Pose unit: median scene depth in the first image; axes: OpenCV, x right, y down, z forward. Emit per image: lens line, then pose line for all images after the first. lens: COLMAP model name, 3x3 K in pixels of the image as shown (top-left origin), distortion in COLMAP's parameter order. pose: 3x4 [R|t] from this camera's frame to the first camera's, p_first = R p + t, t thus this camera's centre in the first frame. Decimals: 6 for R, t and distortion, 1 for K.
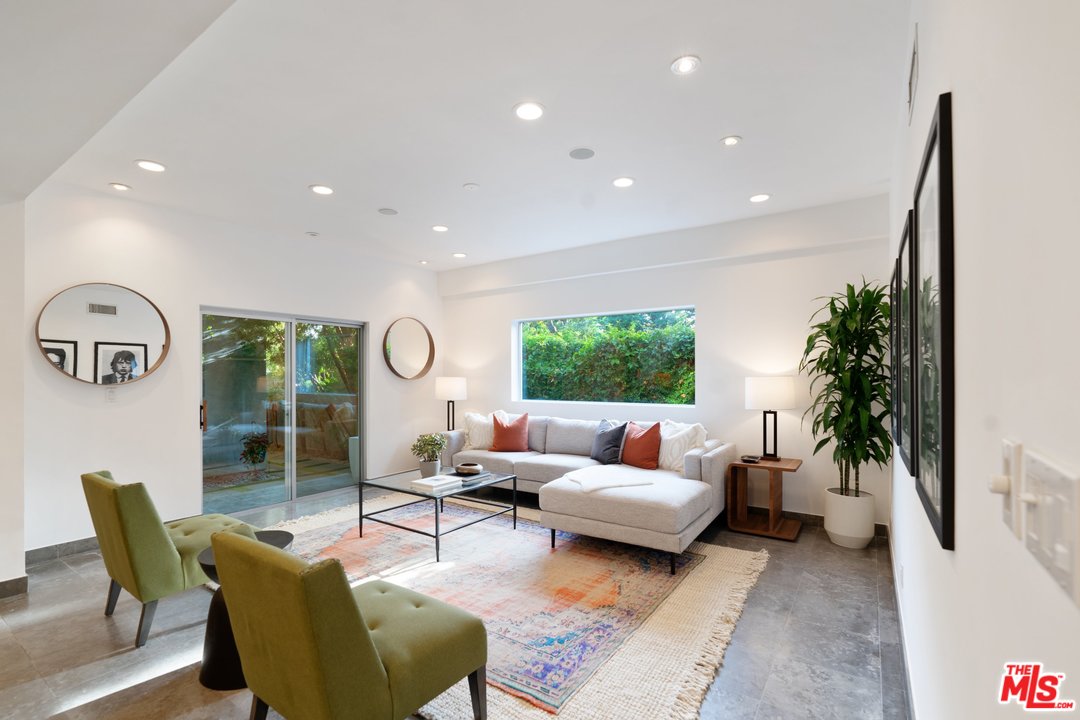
lens RADIAL K [[486.1, 0, 537.7], [0, 486.1, 366.9], [0, 0, 1]] dist [-0.002796, -0.000254]
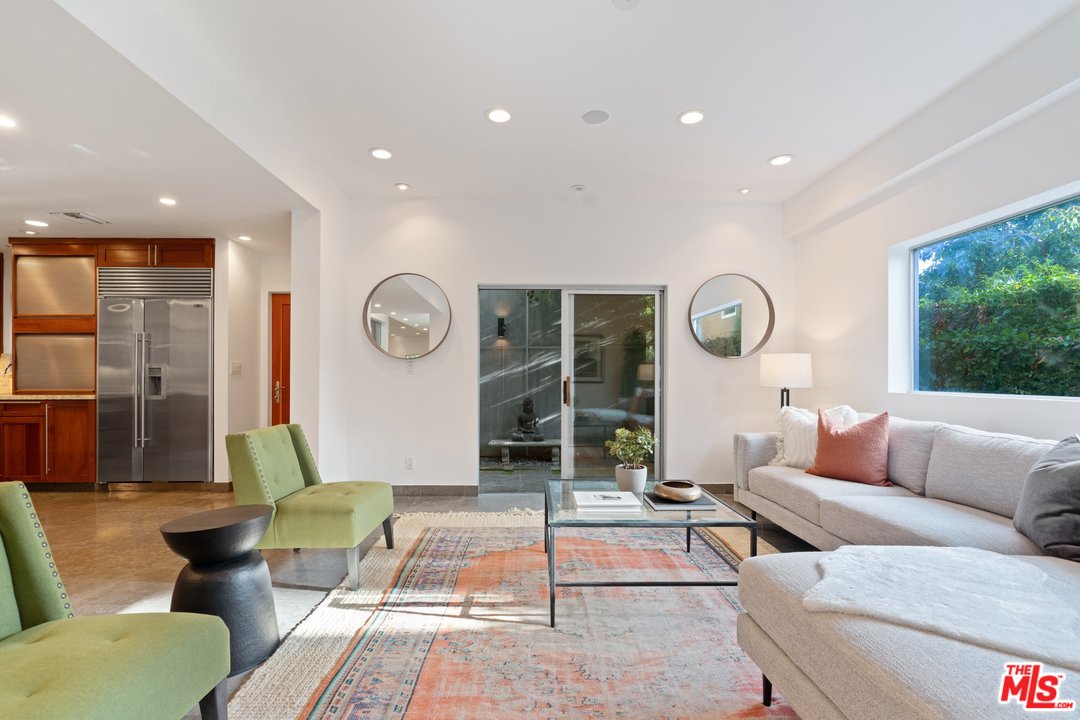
lens RADIAL K [[489.6, 0, 538.9], [0, 489.6, 370.6], [0, 0, 1]] dist [-0.010974, -0.000036]
pose [[0.588557, -0.003970, -0.808446, 0.184074], [0.009917, 0.999948, 0.002309, 0.045676], [0.808395, -0.009376, 0.588566, 0.393338]]
